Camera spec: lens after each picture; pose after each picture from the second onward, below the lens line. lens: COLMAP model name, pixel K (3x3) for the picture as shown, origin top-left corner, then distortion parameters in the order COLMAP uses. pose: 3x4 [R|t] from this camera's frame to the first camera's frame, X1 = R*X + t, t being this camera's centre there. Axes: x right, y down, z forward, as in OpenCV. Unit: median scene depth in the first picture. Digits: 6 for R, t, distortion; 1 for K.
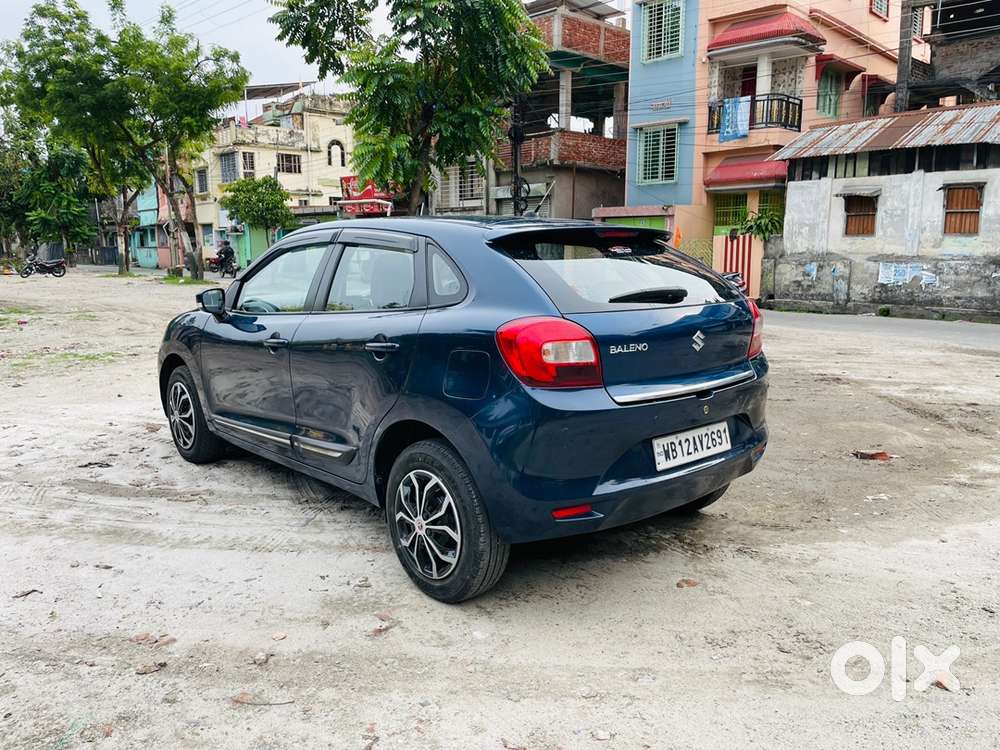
lens RADIAL K [[753.0, 0, 500.0], [0, 753.0, 375.0], [0, 0, 1]] dist [0.089880, -0.126138]
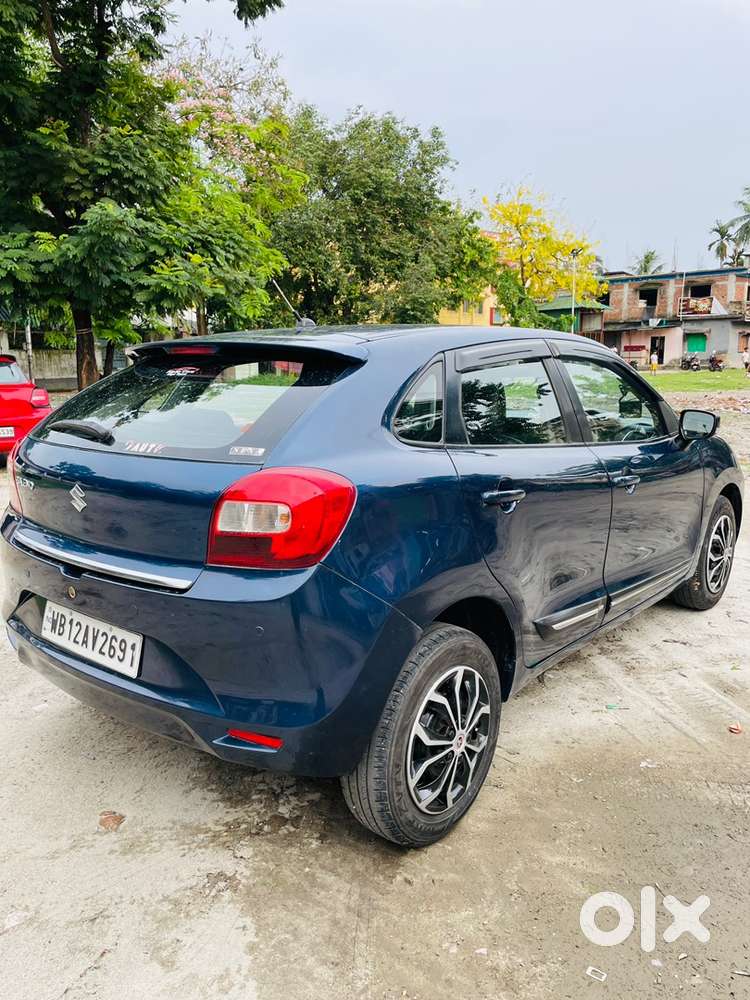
lens RADIAL K [[753.0, 0, 369.5], [0, 753.0, 498.1], [0, 0, 1]] dist [0.089880, -0.126138]
pose [[0.134783, 0.175093, -0.975283, 0.186127], [-0.149770, 0.976555, 0.154623, -0.036889], [0.979491, 0.125227, 0.157847, 0.211068]]
